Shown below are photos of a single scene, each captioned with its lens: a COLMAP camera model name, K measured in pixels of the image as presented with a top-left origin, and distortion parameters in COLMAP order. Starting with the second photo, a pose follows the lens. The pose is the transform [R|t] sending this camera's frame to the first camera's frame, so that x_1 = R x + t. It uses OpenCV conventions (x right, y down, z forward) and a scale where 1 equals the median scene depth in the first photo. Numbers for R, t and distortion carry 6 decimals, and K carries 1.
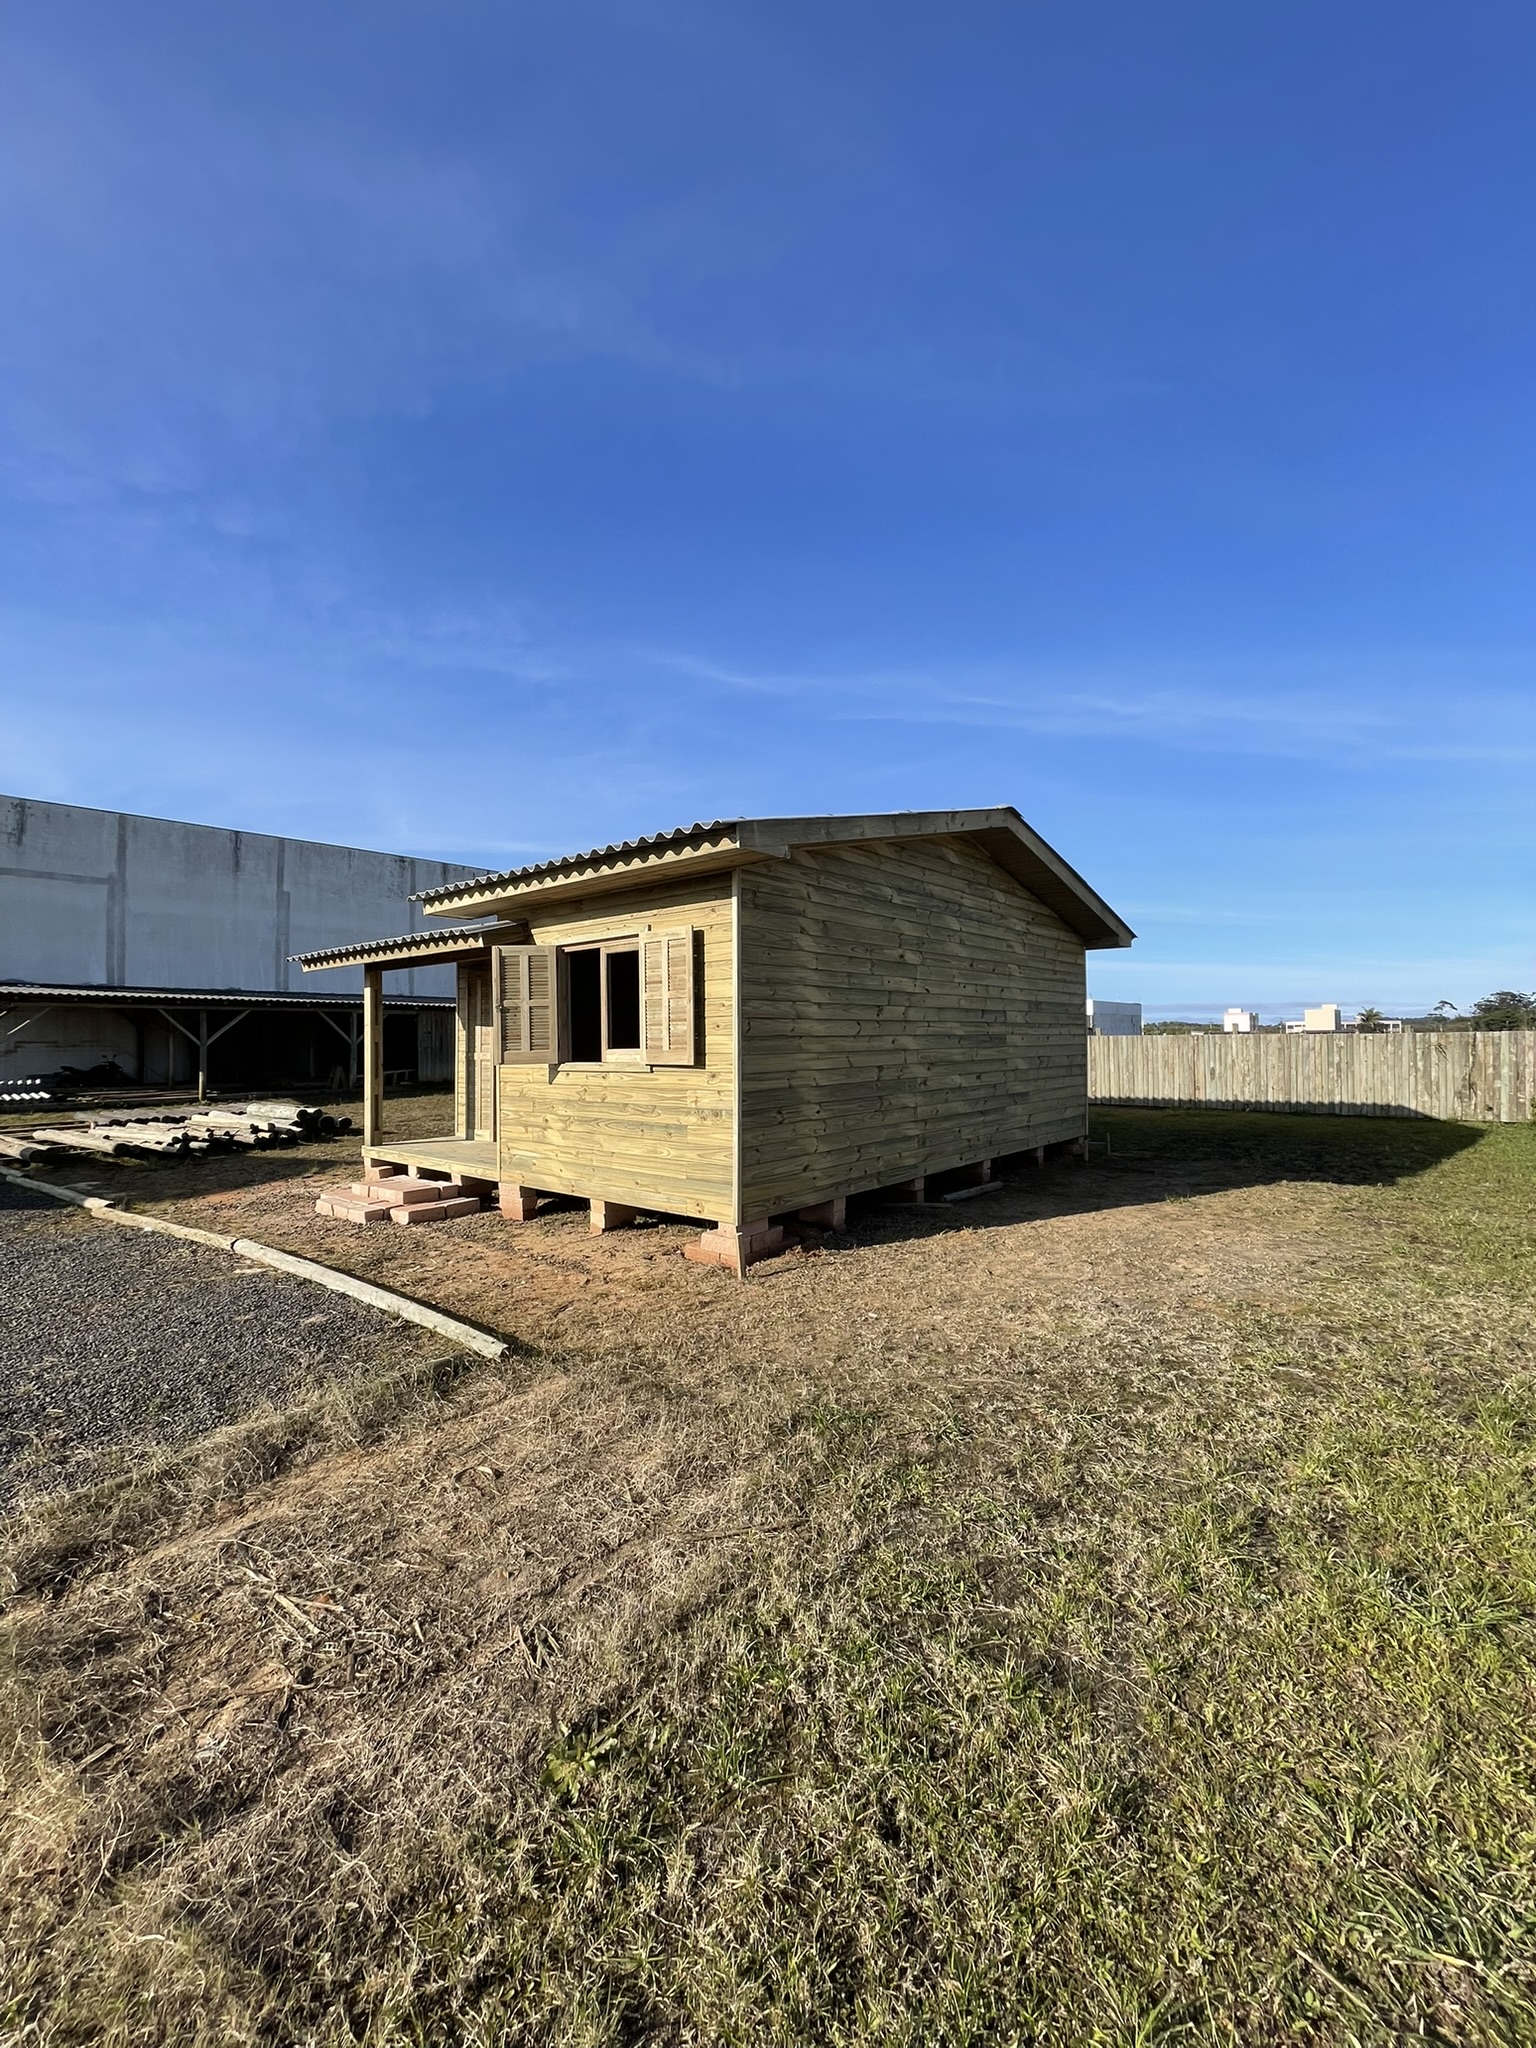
lens RADIAL K [[814.9, 0, 769.8], [0, 814.9, 1018.8], [0, 0, 1]] dist [-0.000537, -0.000077]
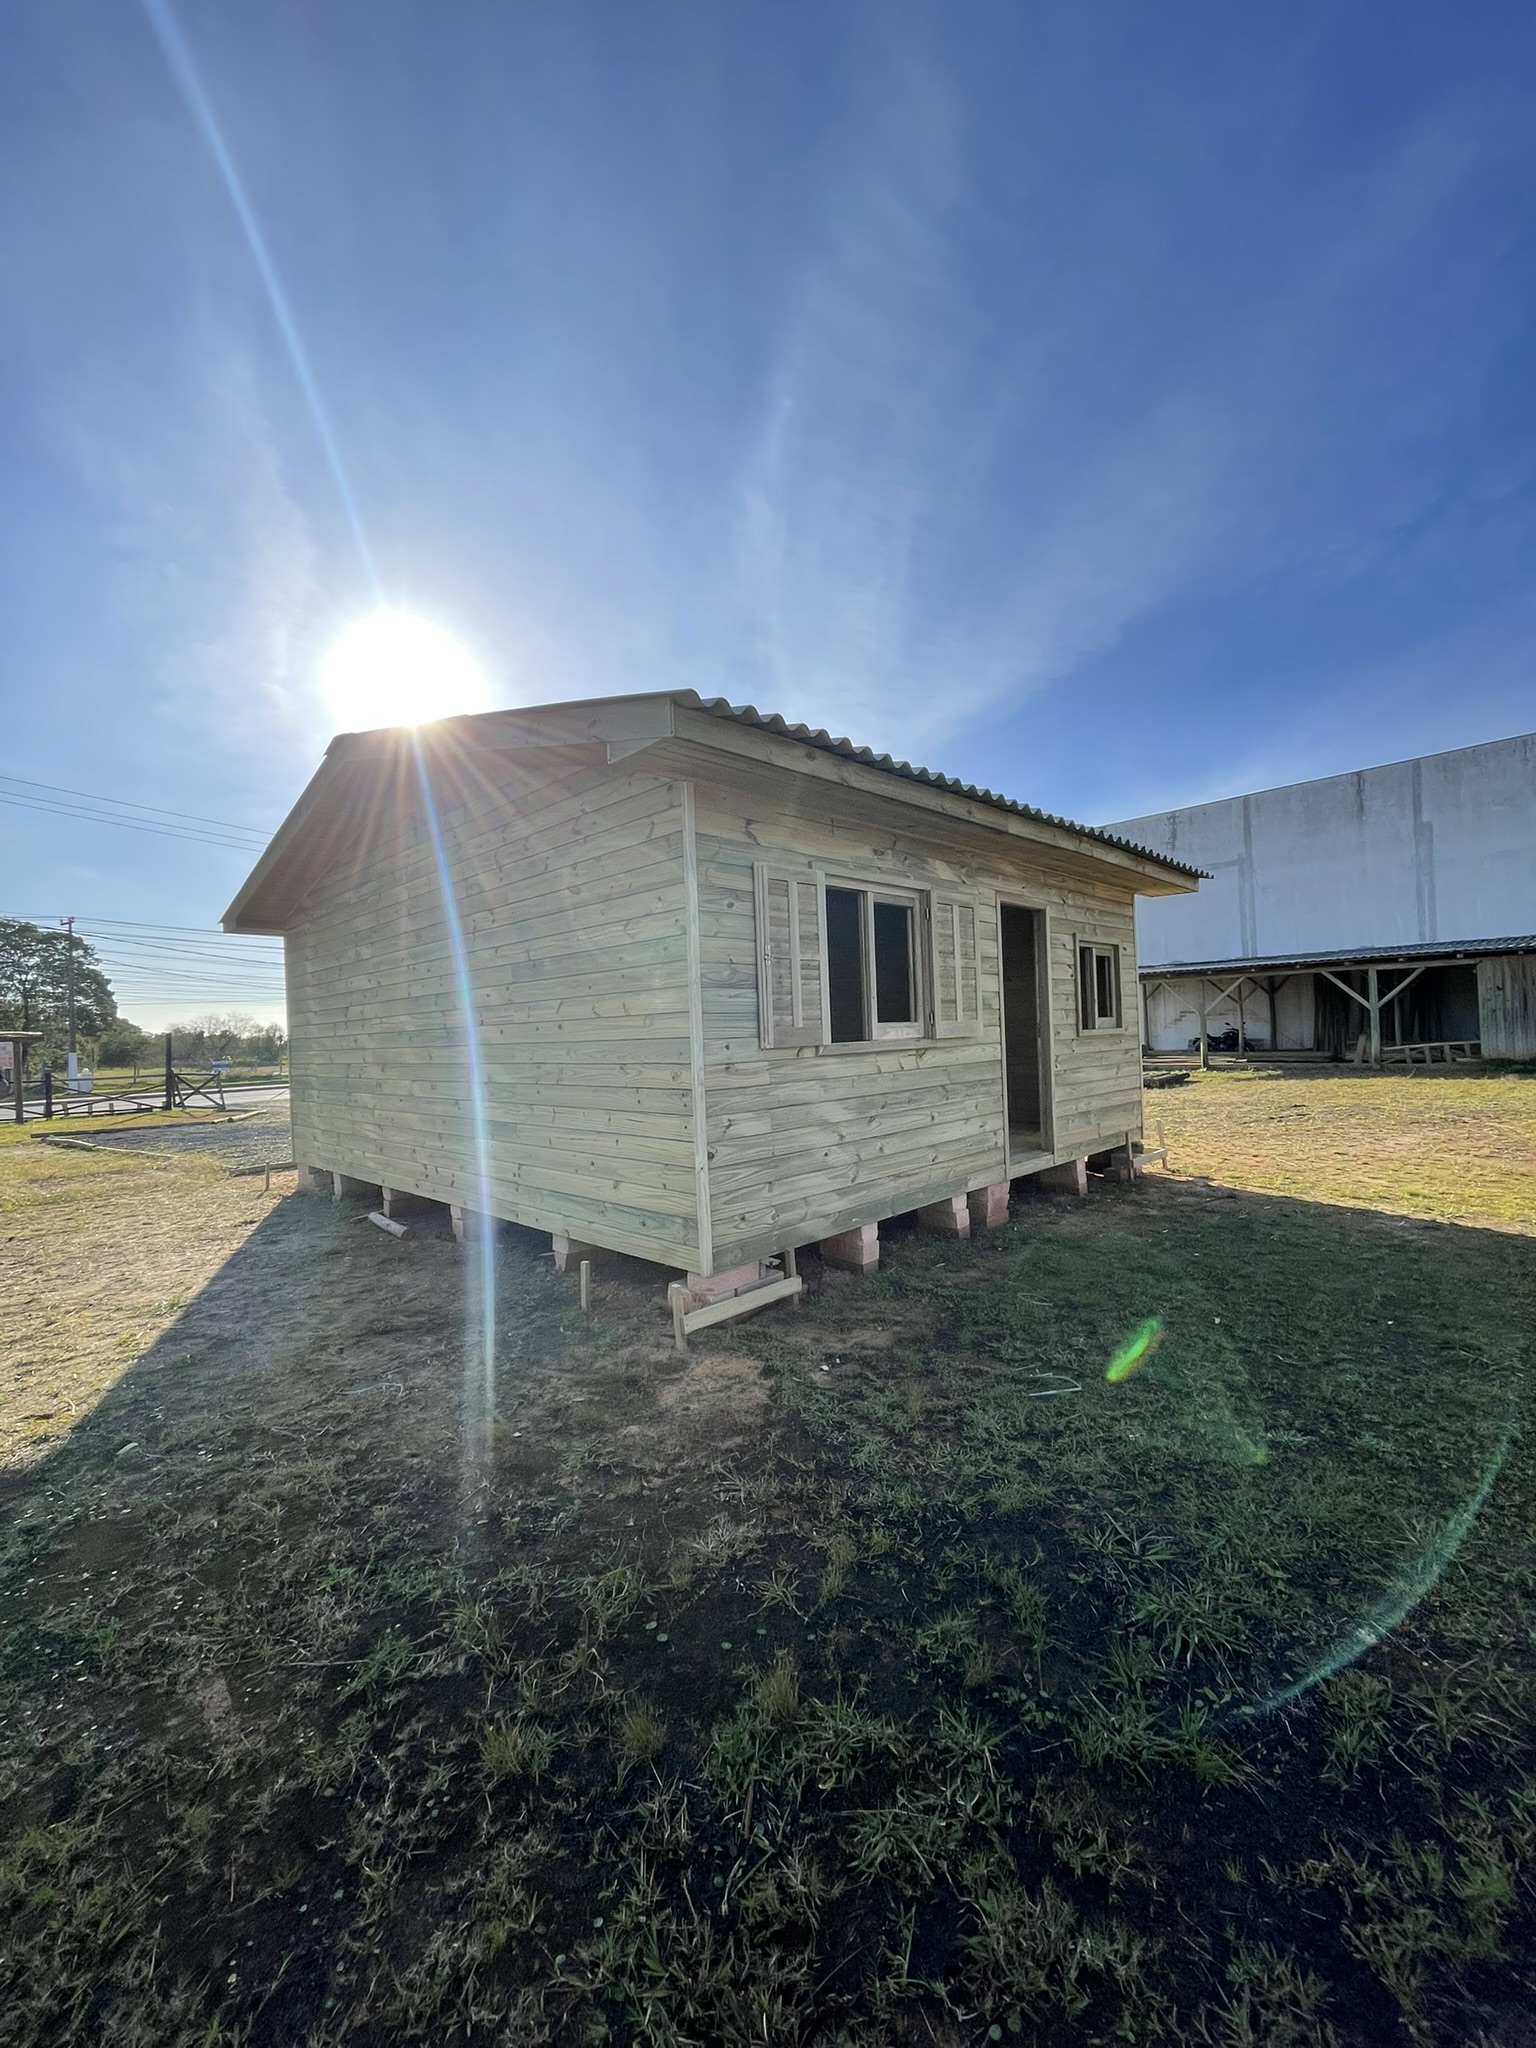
lens RADIAL K [[814.9, 0, 769.8], [0, 814.9, 1018.8], [0, 0, 1]] dist [-0.000537, -0.000077]
pose [[-0.071473, -0.002477, -0.997439, 0.311223], [0.057641, 0.998316, -0.006609, 0.010760], [0.995776, -0.057966, -0.071210, 0.440515]]
